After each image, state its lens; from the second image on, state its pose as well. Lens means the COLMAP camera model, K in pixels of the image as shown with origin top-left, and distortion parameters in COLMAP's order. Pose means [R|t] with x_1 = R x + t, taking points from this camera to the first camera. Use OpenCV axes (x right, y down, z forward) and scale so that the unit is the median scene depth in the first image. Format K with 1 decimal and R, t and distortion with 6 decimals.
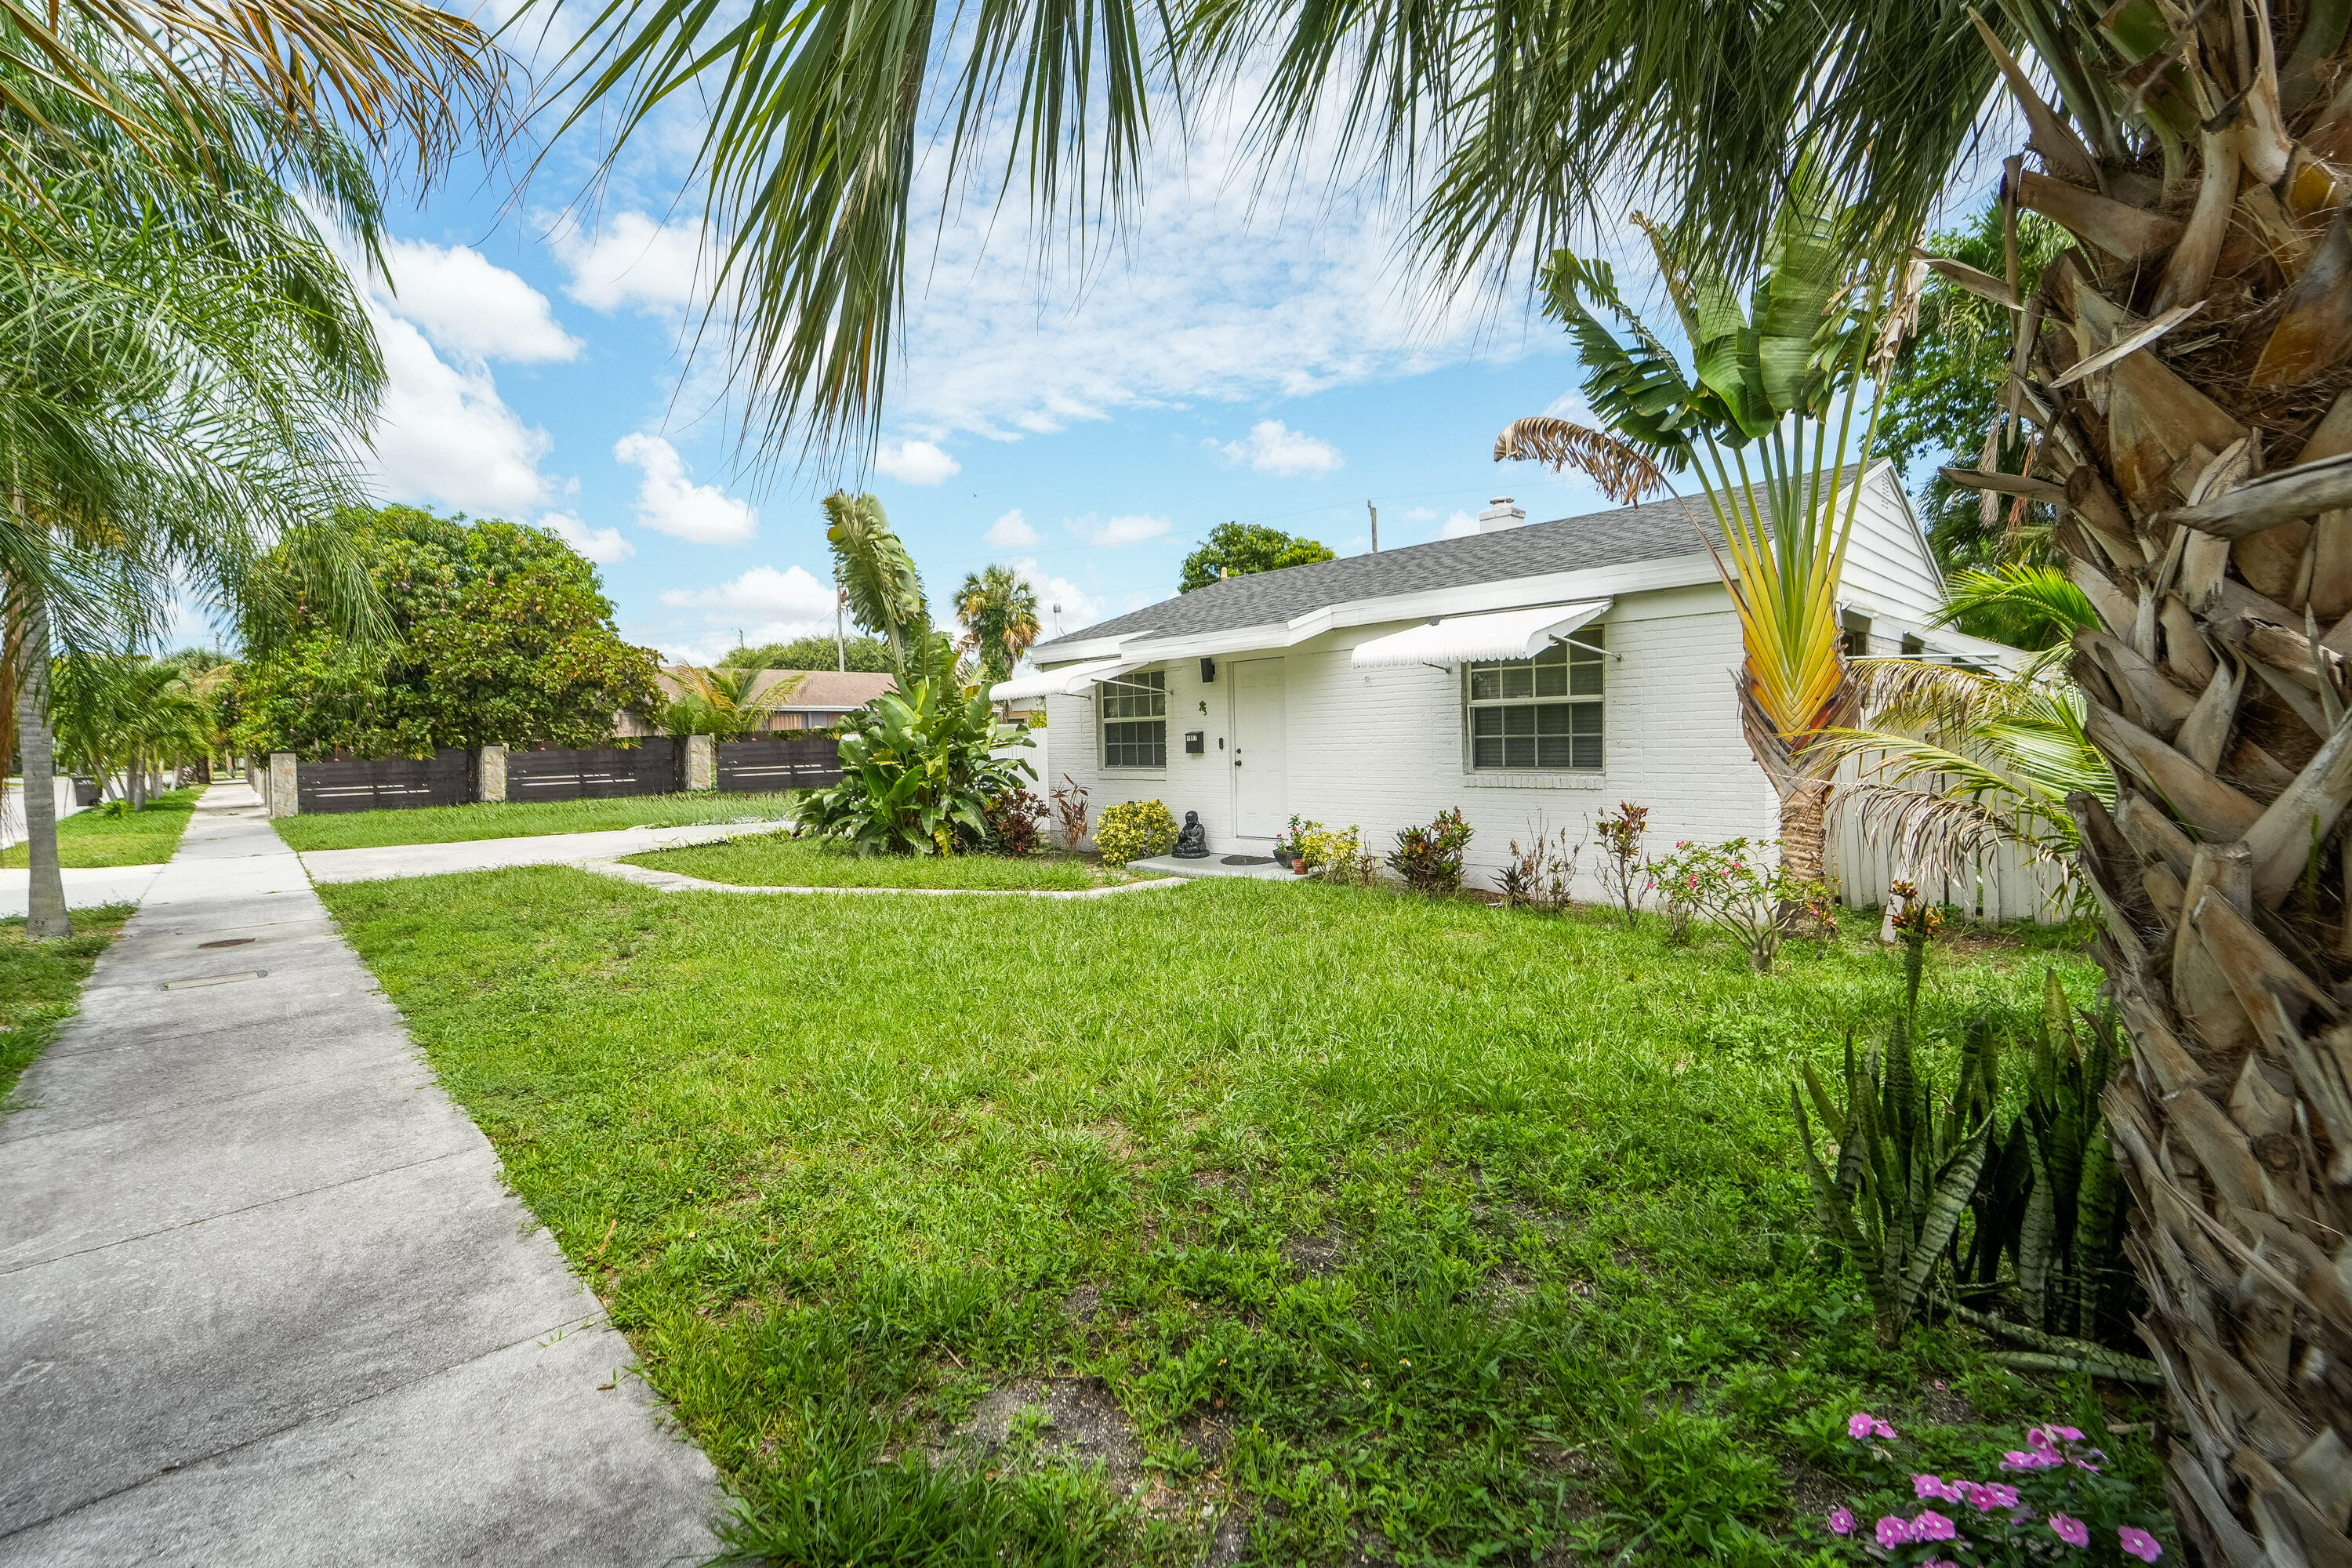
lens RADIAL K [[955.9, 0, 1169.6], [0, 955.9, 774.7], [0, 0, 1]] dist [-0.020951, 0.000140]
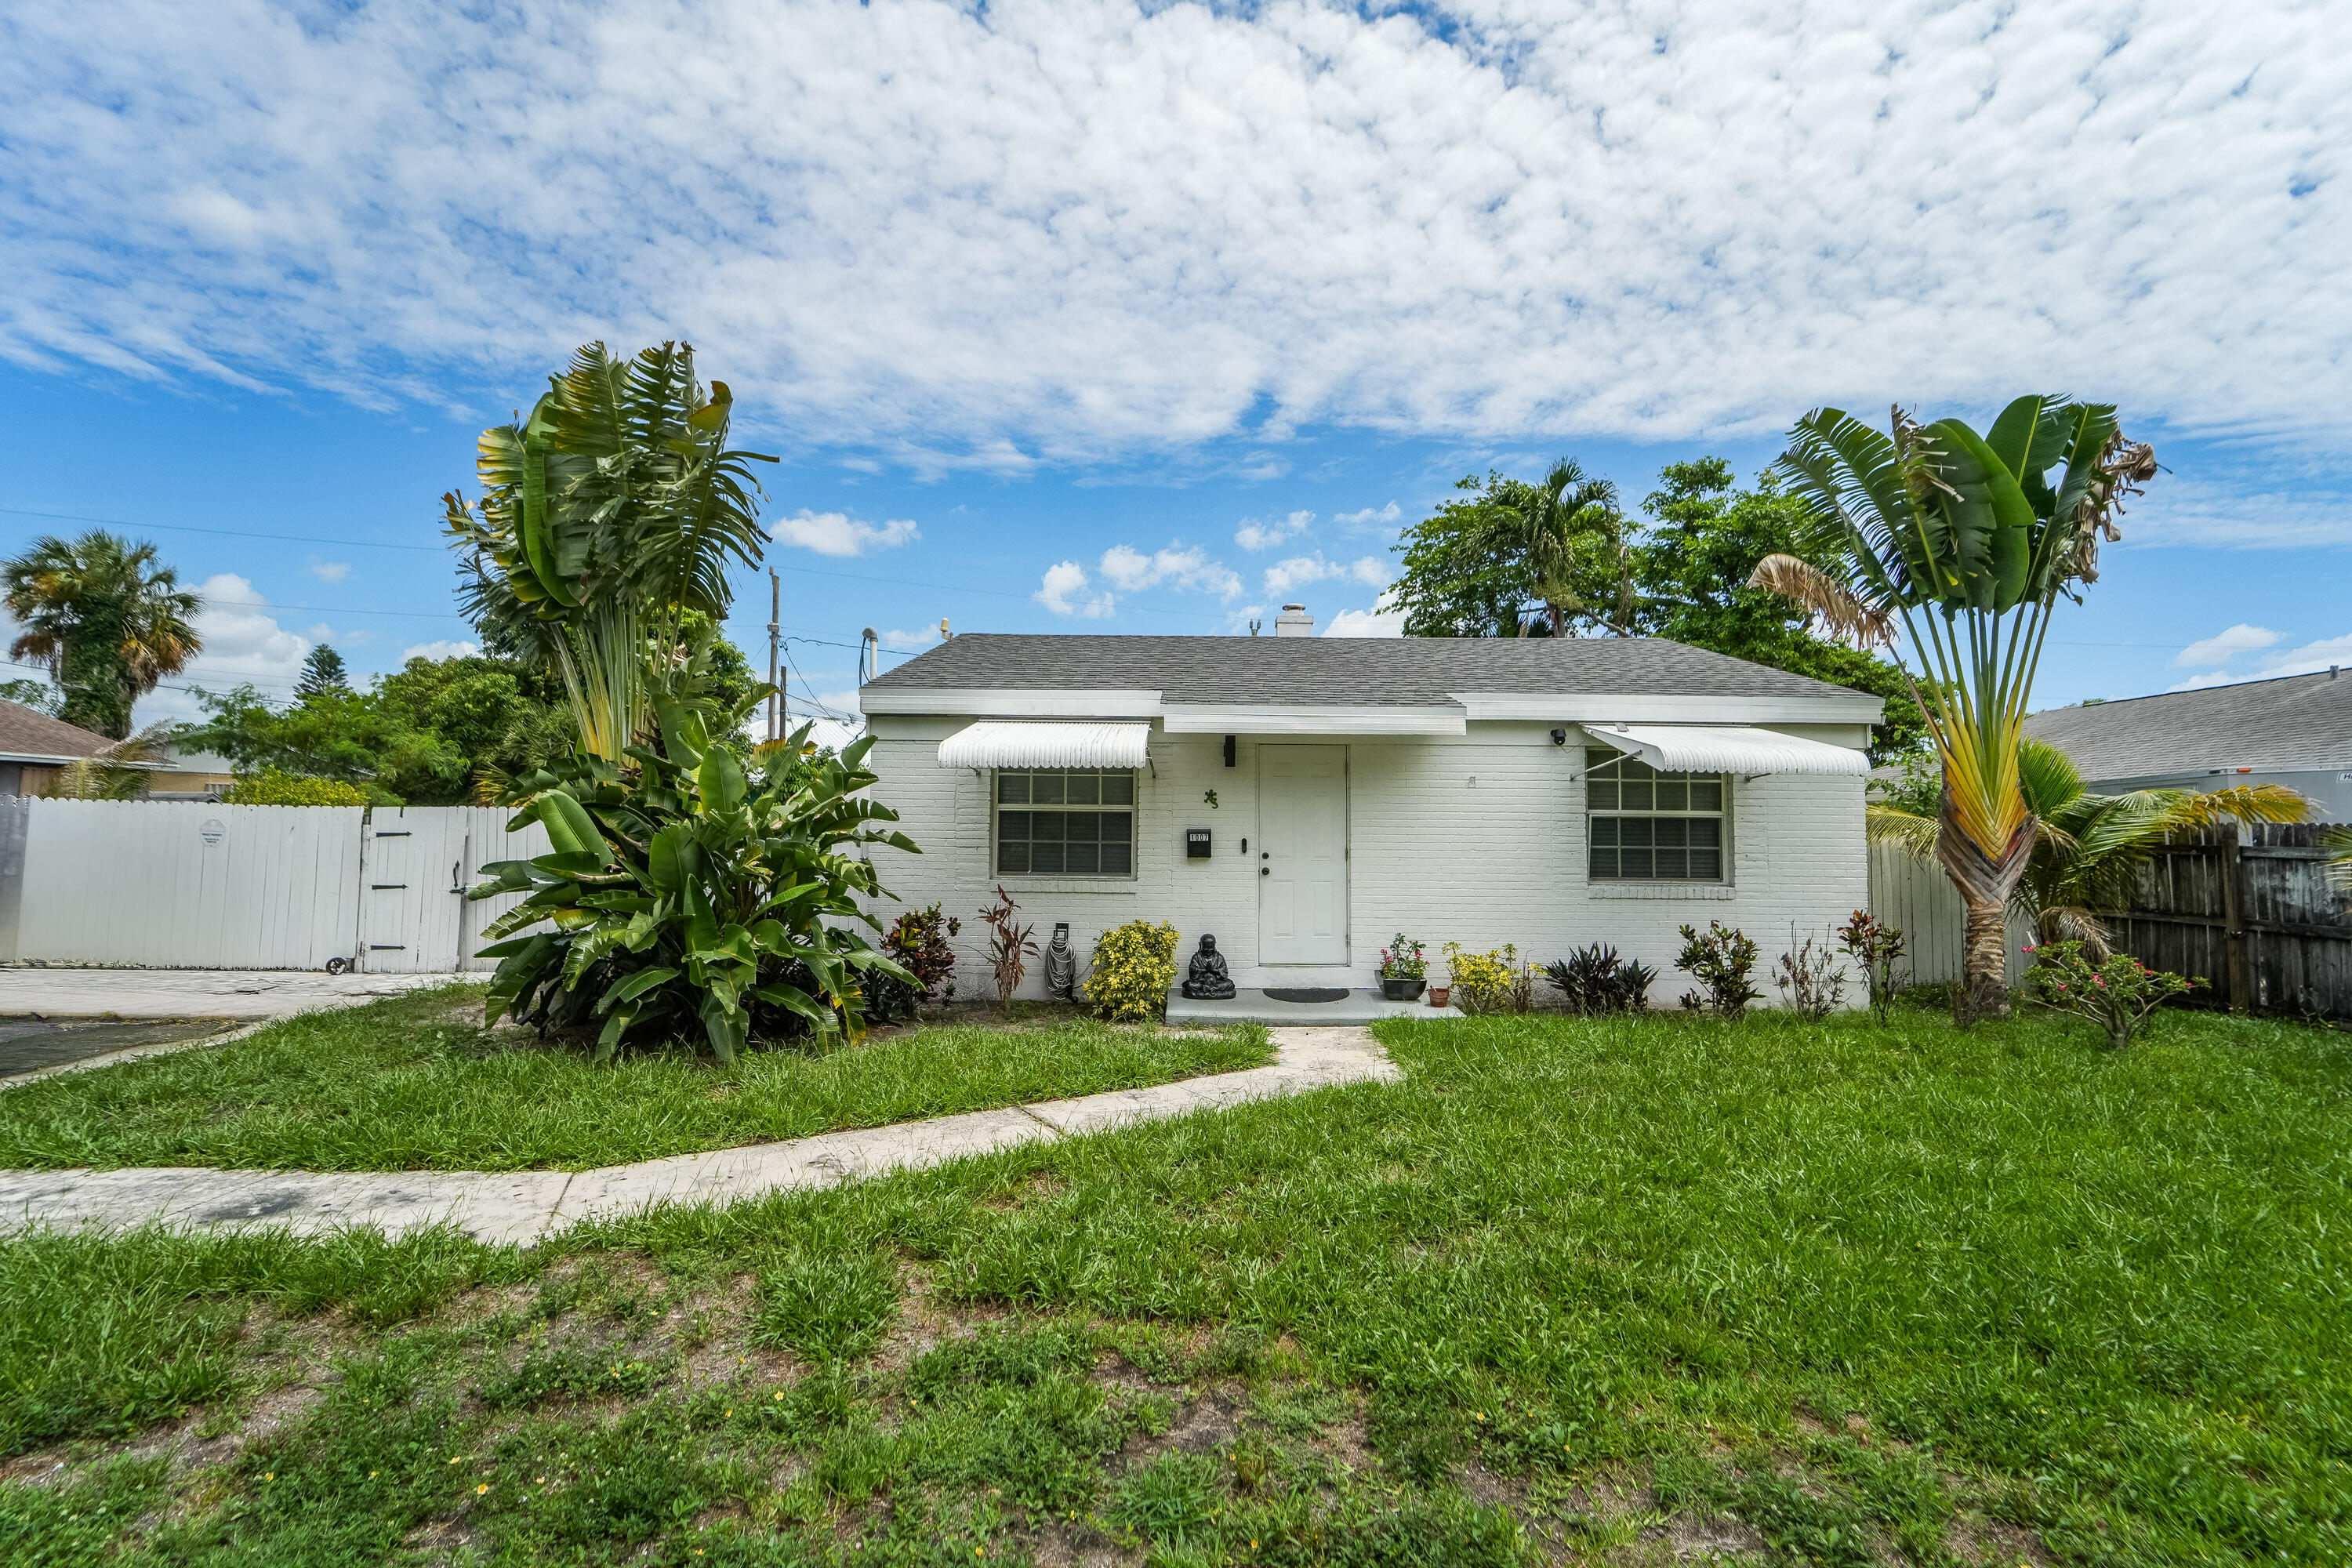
lens RADIAL K [[972.5, 0, 1176.0], [0, 972.5, 784.0], [0, 0, 1]] dist [-0.019424, -0.000126]
pose [[0.701600, 0.069407, 0.709183, -0.559360], [0.000502, 0.995197, -0.097896, -0.005222], [-0.712571, 0.069040, 0.698195, 0.482817]]
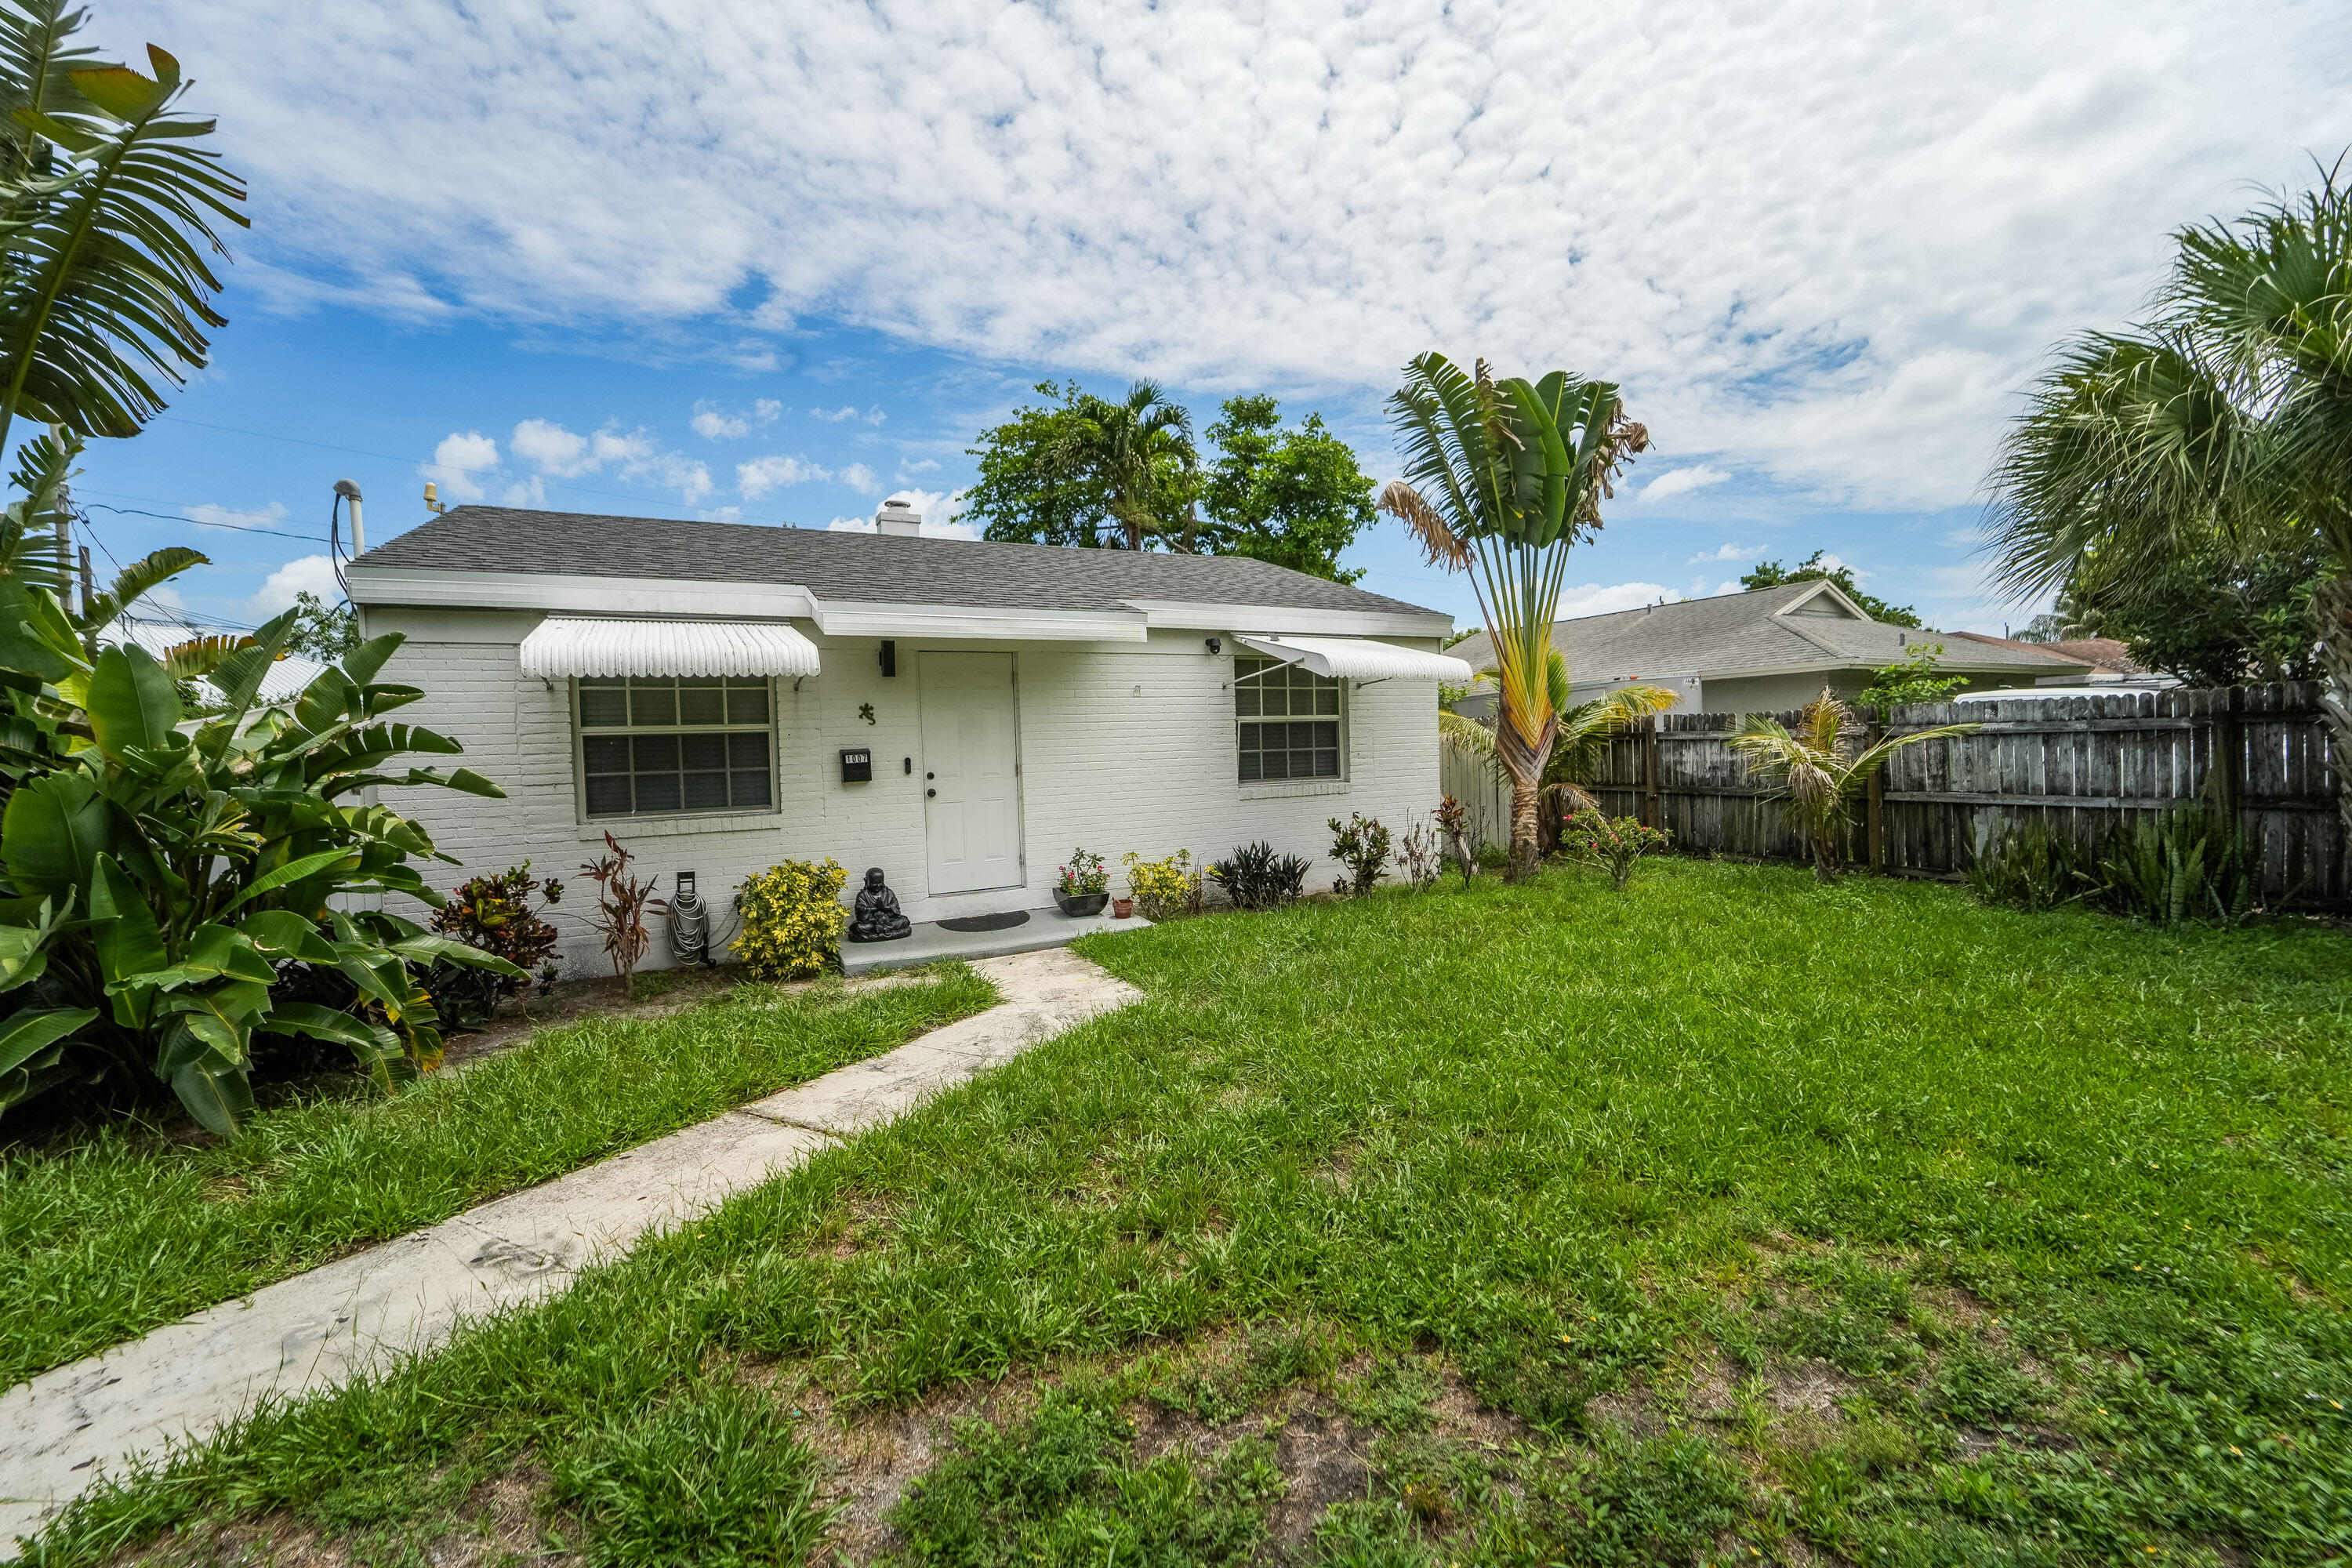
lens RADIAL K [[955.9, 0, 1169.6], [0, 955.9, 774.7], [0, 0, 1]] dist [-0.020951, 0.000140]
pose [[0.282953, -0.011574, 0.959064, -0.565476], [0.062650, 0.998015, -0.006440, -0.009897], [-0.957085, 0.061907, 0.283117, 0.624757]]
